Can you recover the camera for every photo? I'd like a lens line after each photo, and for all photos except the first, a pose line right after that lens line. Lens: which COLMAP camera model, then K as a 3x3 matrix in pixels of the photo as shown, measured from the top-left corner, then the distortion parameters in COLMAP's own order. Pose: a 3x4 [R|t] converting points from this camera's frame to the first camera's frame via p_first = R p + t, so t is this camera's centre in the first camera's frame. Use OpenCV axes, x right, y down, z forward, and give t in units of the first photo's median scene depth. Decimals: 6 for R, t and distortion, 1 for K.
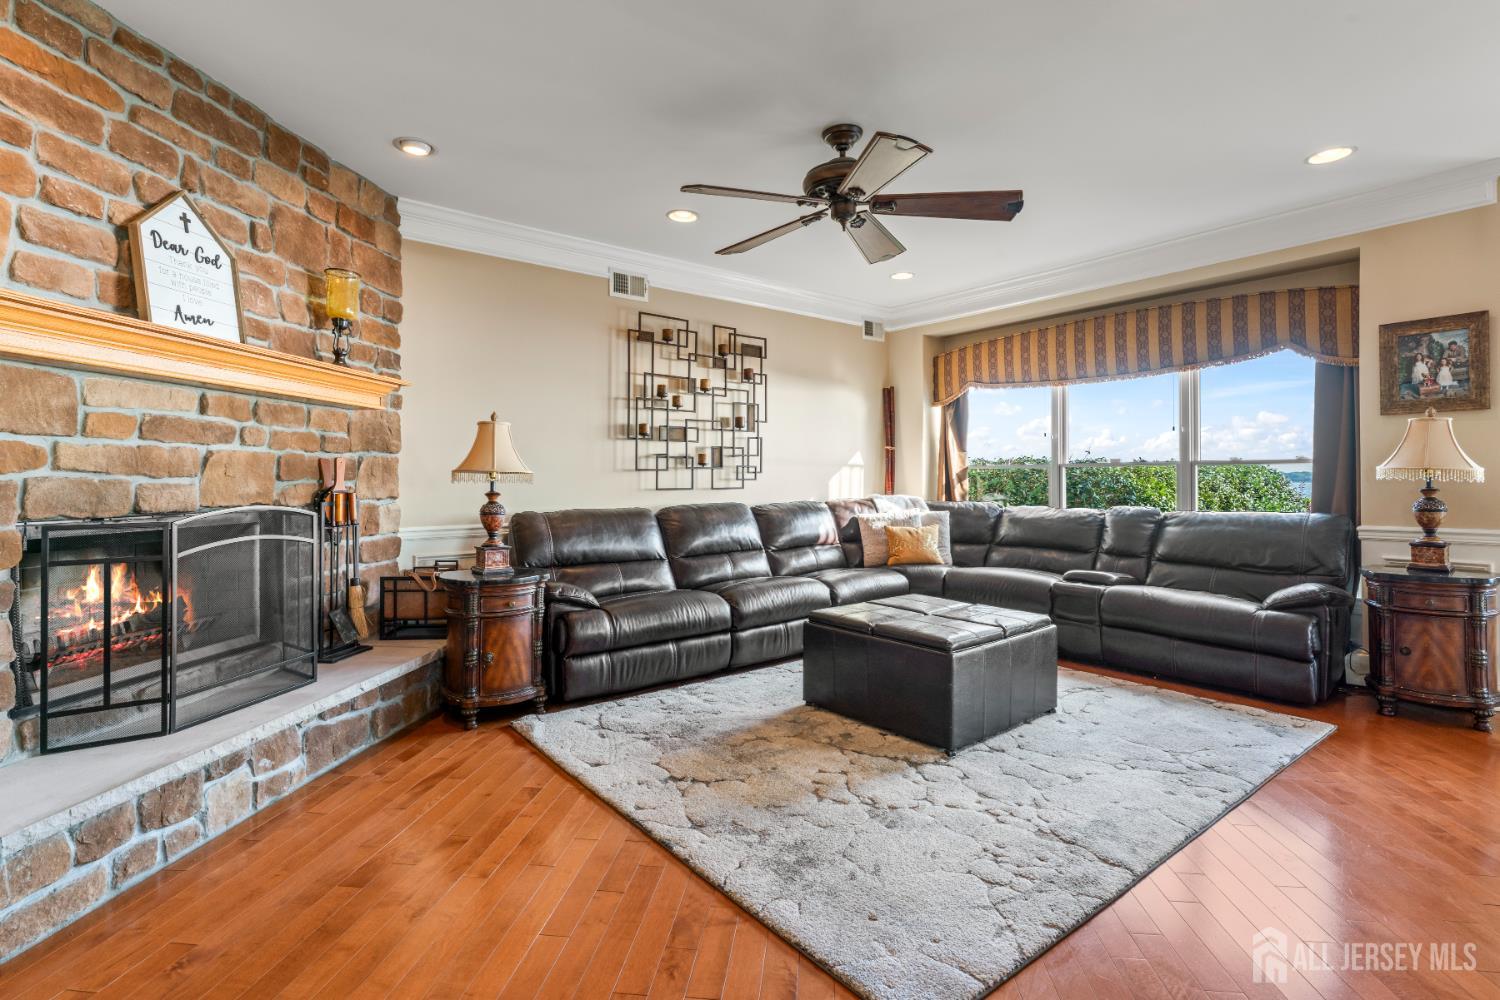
lens RADIAL K [[682.9, 0, 758.7], [0, 682.9, 465.8], [0, 0, 1]] dist [0.001437, 0.000192]
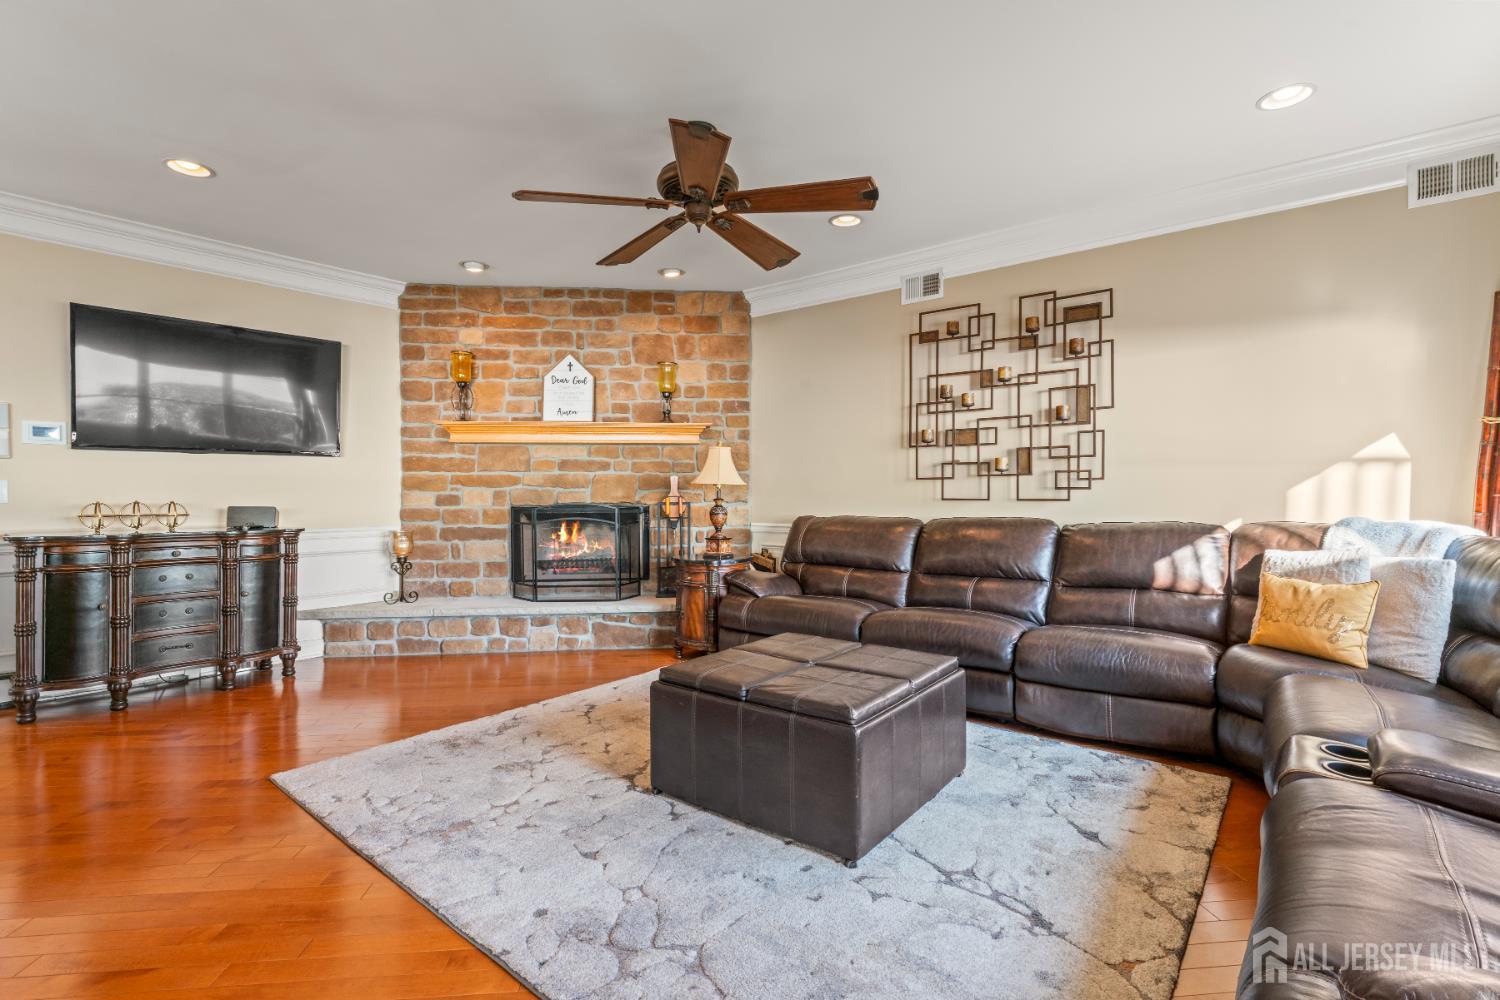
lens RADIAL K [[682.9, 0, 754.2], [0, 682.9, 497.5], [0, 0, 1]] dist [0.001437, 0.000192]
pose [[0.246159, 0.013355, -0.969137, 0.707210], [0.021626, 0.999580, 0.019267, 0.008923], [0.968988, -0.025701, 0.245767, 0.542355]]
